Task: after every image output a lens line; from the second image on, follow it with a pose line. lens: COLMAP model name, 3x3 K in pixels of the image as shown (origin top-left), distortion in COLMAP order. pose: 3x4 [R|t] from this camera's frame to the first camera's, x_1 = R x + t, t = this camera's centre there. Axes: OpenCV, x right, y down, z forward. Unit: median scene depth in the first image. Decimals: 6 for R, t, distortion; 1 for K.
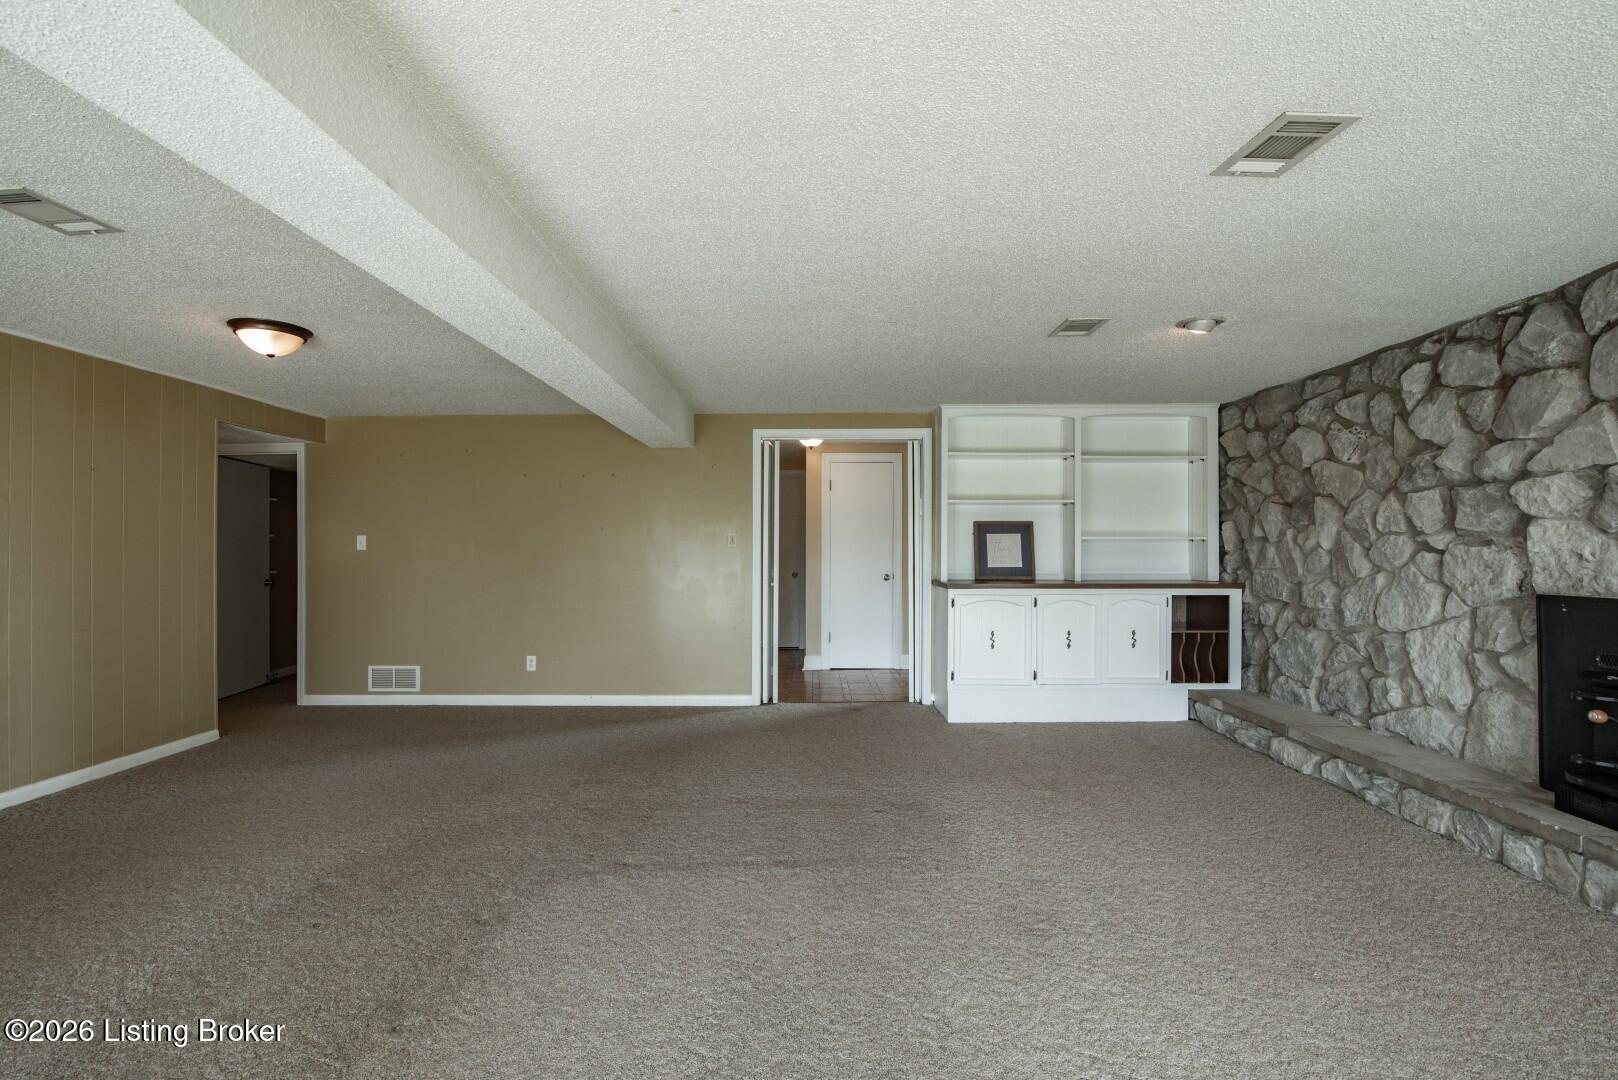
lens RADIAL K [[749.0, 0, 789.2], [0, 749.0, 547.2], [0, 0, 1]] dist [-0.023549, 0.002472]
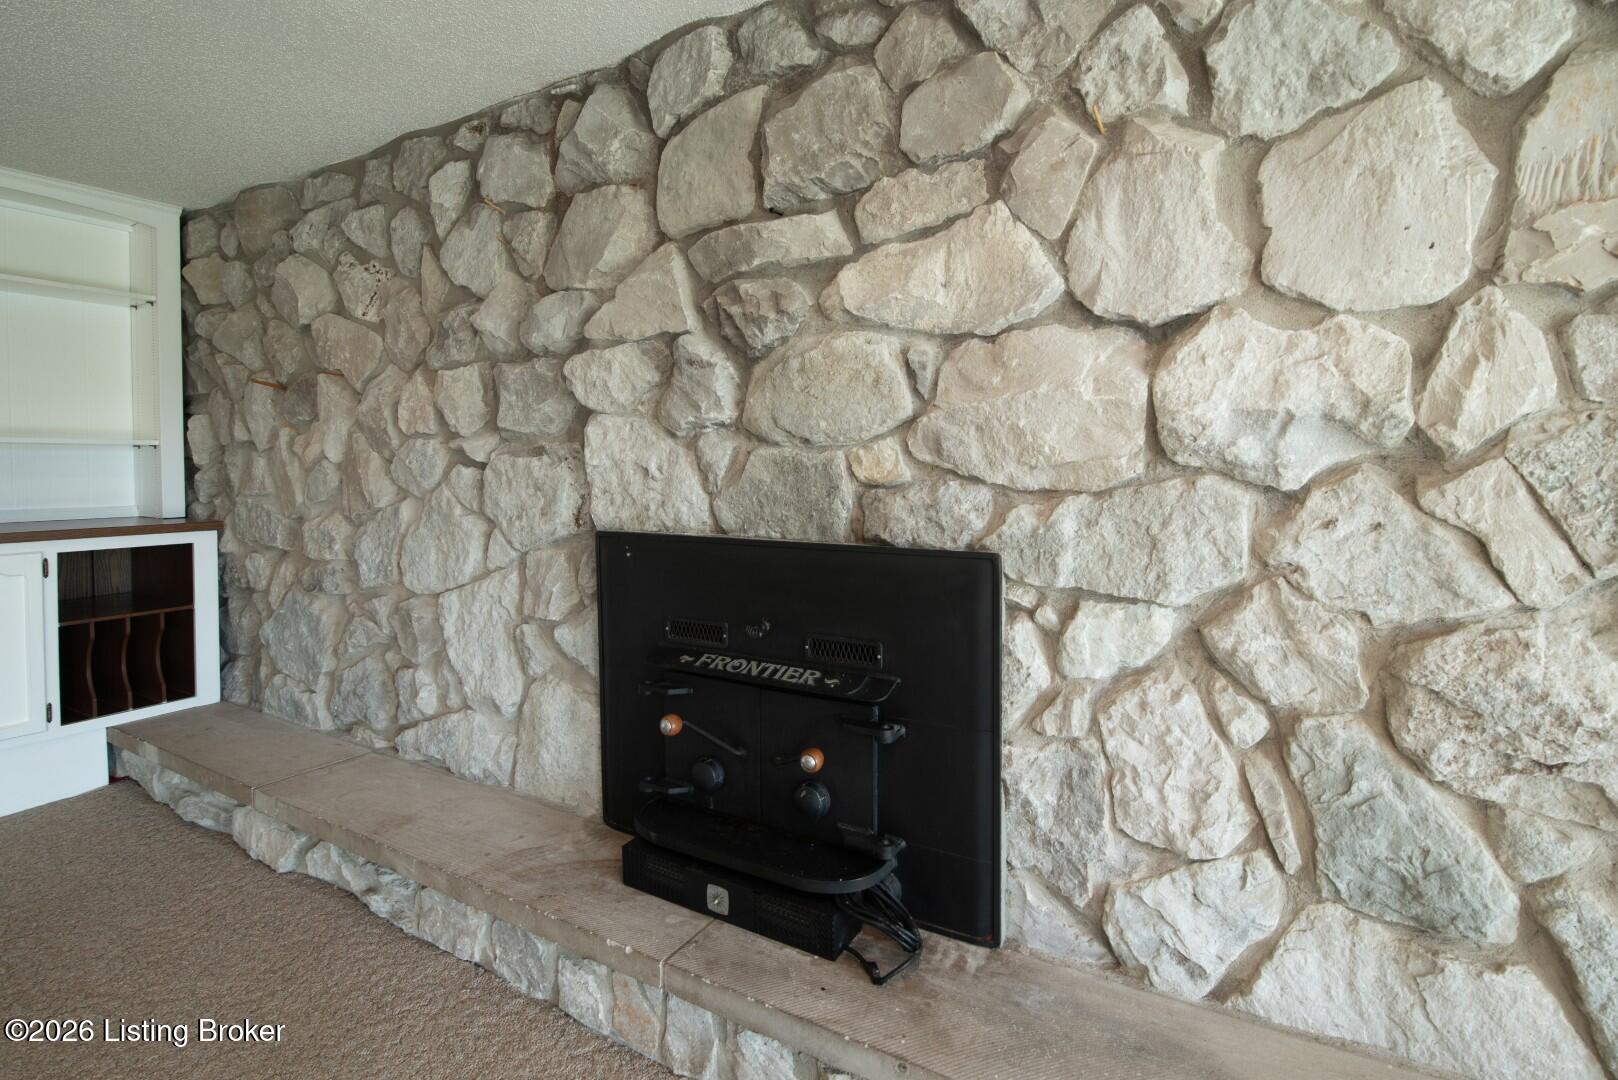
lens RADIAL K [[749.0, 0, 851.9], [0, 749.0, 482.8], [0, 0, 1]] dist [-0.023549, 0.002472]
pose [[0.441517, -0.022443, 0.896972, 0.375017], [-0.002377, 0.999654, 0.026183, 0.002988], [-0.897250, -0.013692, 0.441311, 0.359289]]
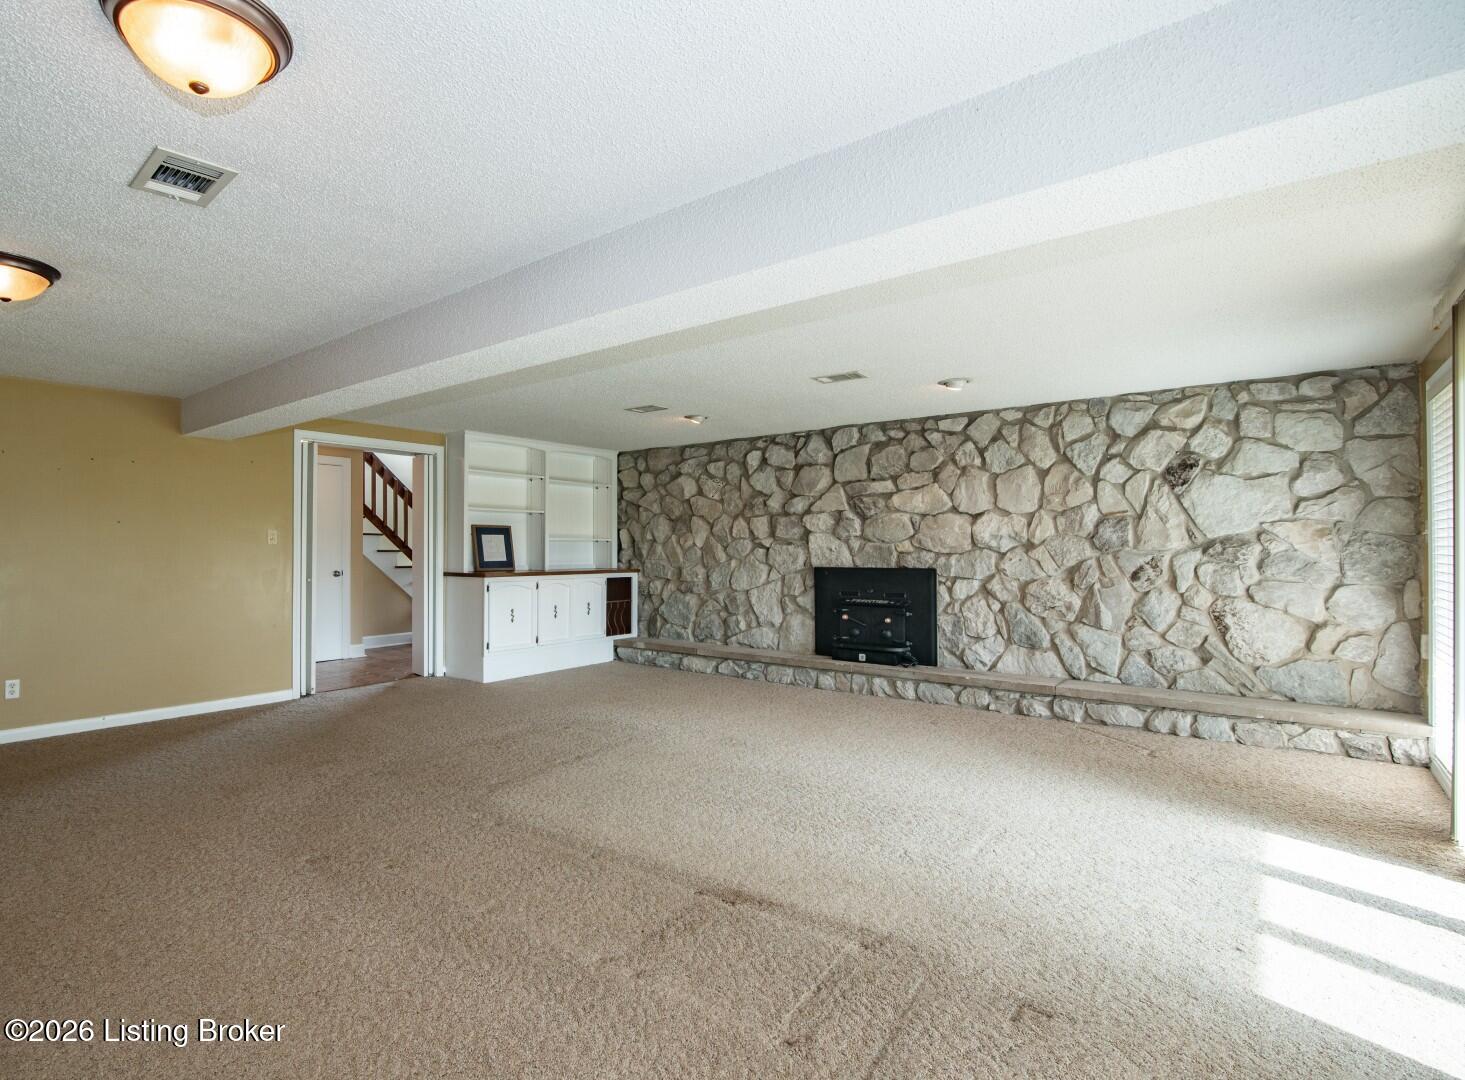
lens RADIAL K [[757.2, 0, 647.8], [0, 757.2, 547.2], [0, 0, 1]] dist [-0.003934, -0.005583]
pose [[0.629112, 0.004523, 0.777301, -0.747753], [-0.002016, 0.999989, -0.004188, 0.011132], [-0.777312, 0.001068, 0.629115, -0.028434]]
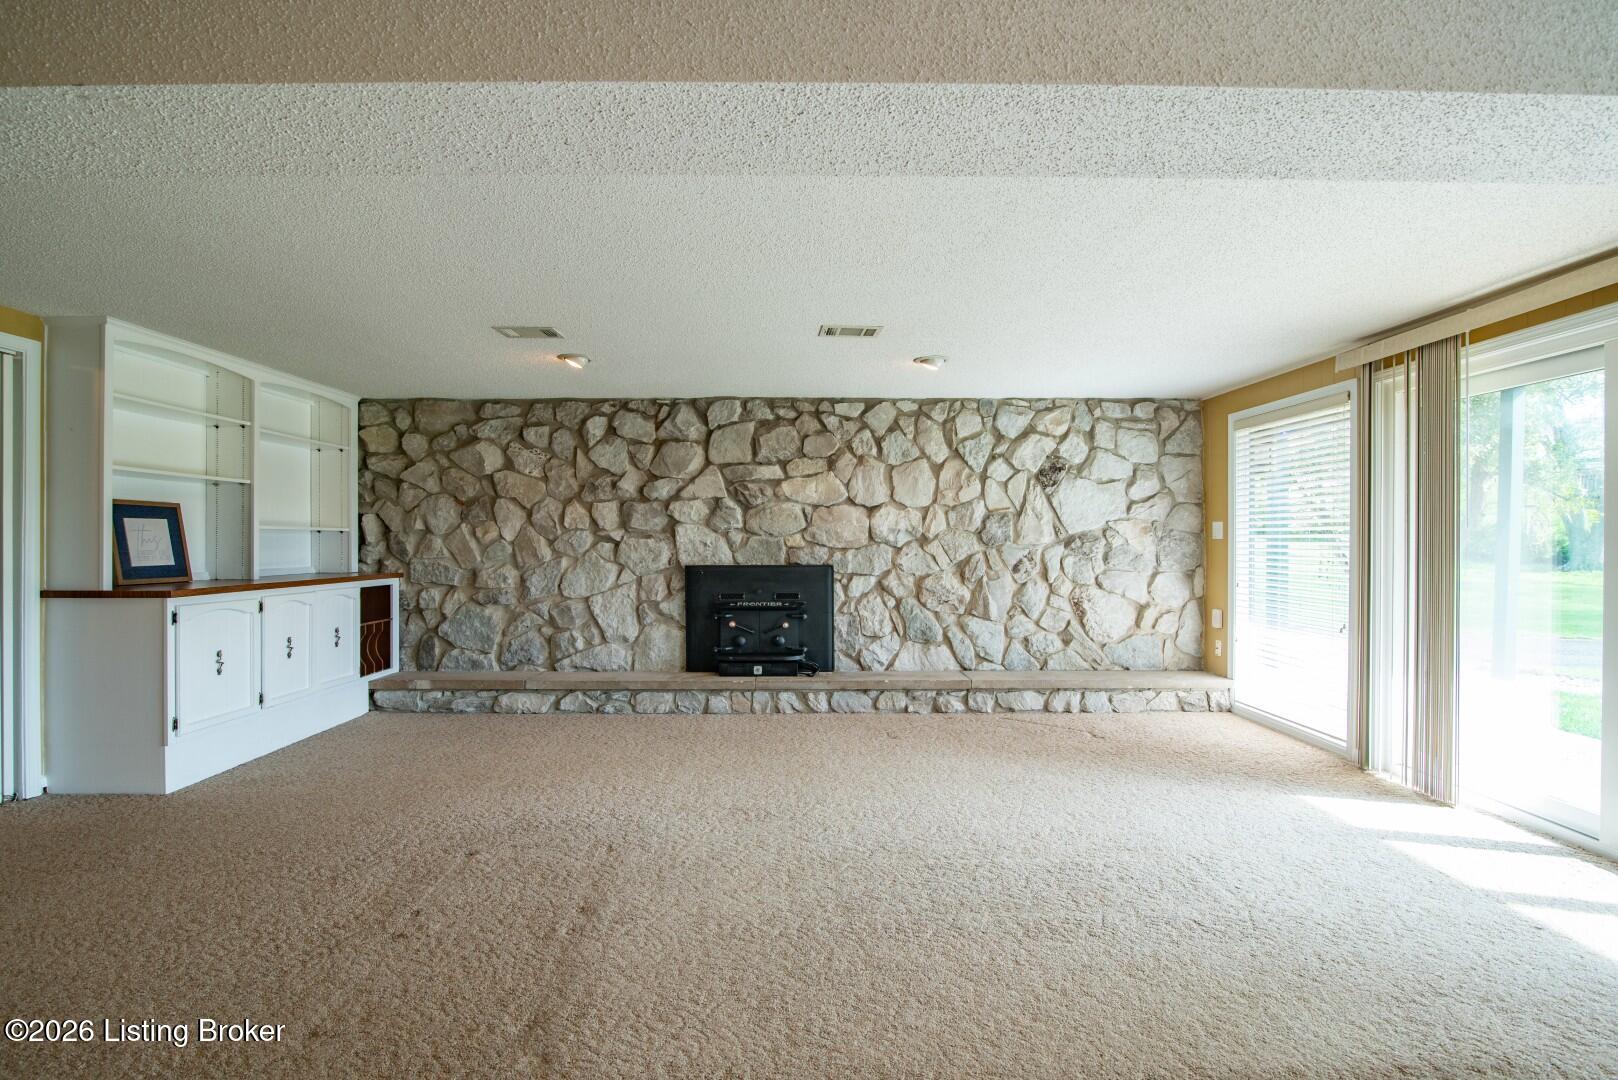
lens RADIAL K [[749.0, 0, 811.3], [0, 749.0, 546.8], [0, 0, 1]] dist [-0.023549, 0.002472]
pose [[-0.037271, -0.003794, 0.999298, -0.585289], [-0.000299, 0.999993, 0.003785, 0.008156], [-0.999305, -0.000158, -0.037272, 0.535659]]
